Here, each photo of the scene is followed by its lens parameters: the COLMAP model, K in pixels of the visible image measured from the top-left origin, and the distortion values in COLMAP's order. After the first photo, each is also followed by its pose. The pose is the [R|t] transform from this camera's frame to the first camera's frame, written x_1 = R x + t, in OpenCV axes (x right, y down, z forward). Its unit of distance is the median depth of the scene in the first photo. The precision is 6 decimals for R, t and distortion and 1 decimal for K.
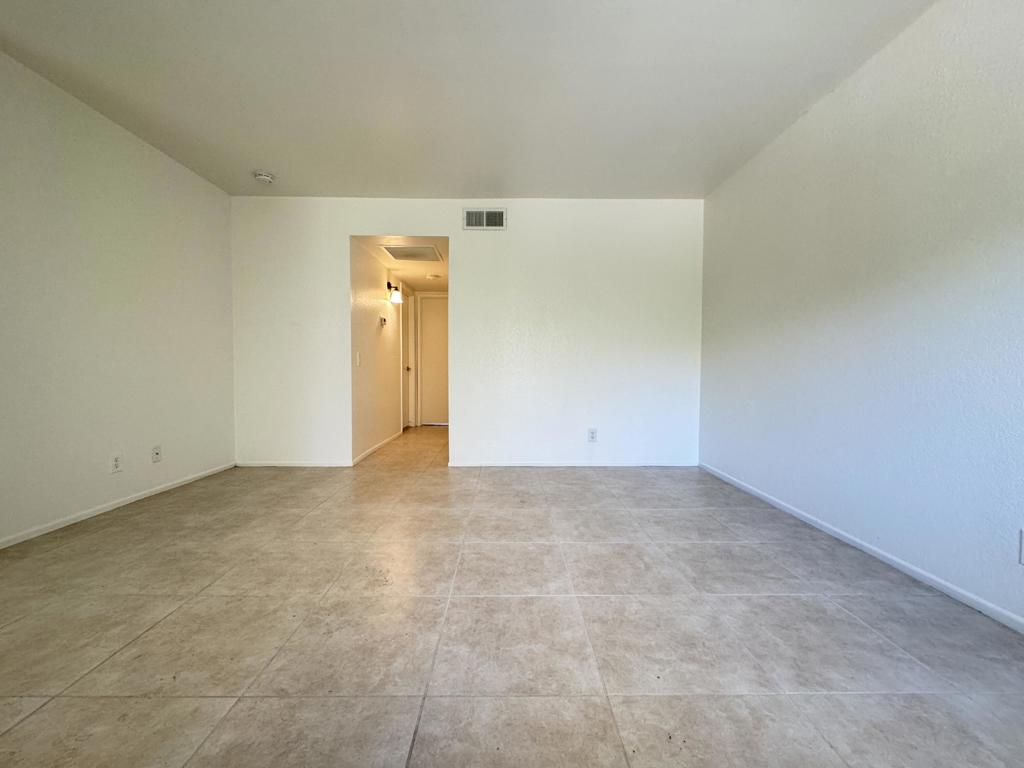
lens RADIAL K [[414.5, 0, 511.5], [0, 414.5, 378.0], [0, 0, 1]] dist [-0.001301, -0.000150]
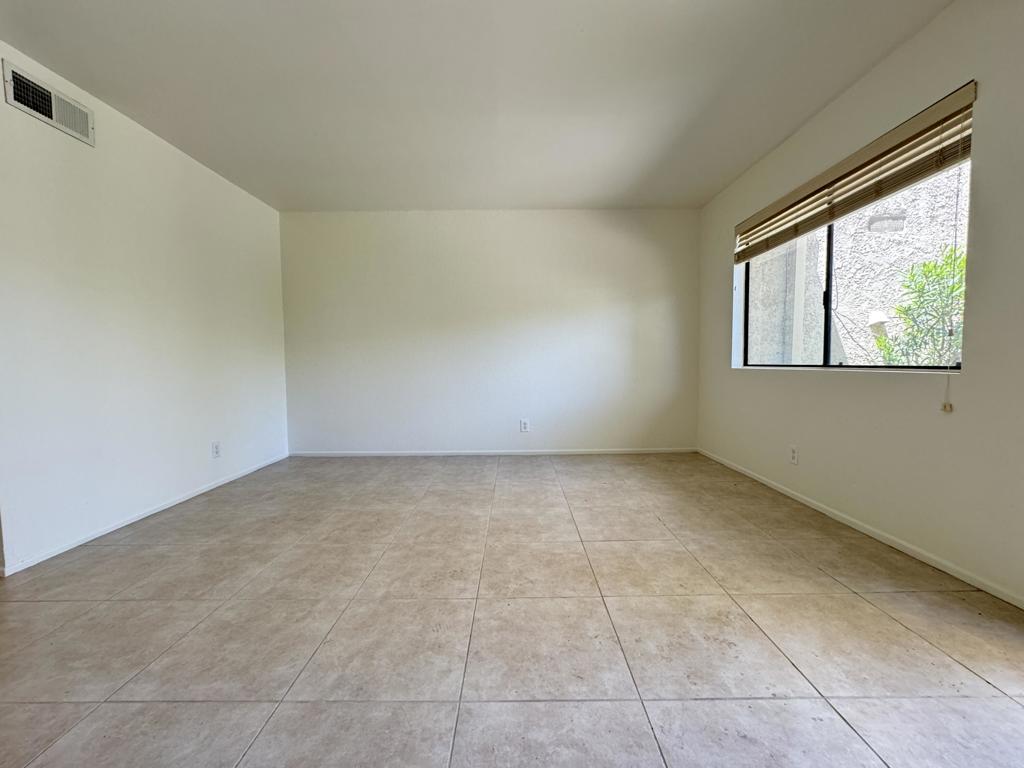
lens RADIAL K [[409.5, 0, 511.8], [0, 409.5, 383.5], [0, 0, 1]] dist [0.000867, -0.000209]
pose [[0.014593, -0.059941, 0.998095, -1.070236], [0.033991, 0.997654, 0.059418, -0.043592], [-0.999316, 0.033059, 0.016596, 0.658885]]
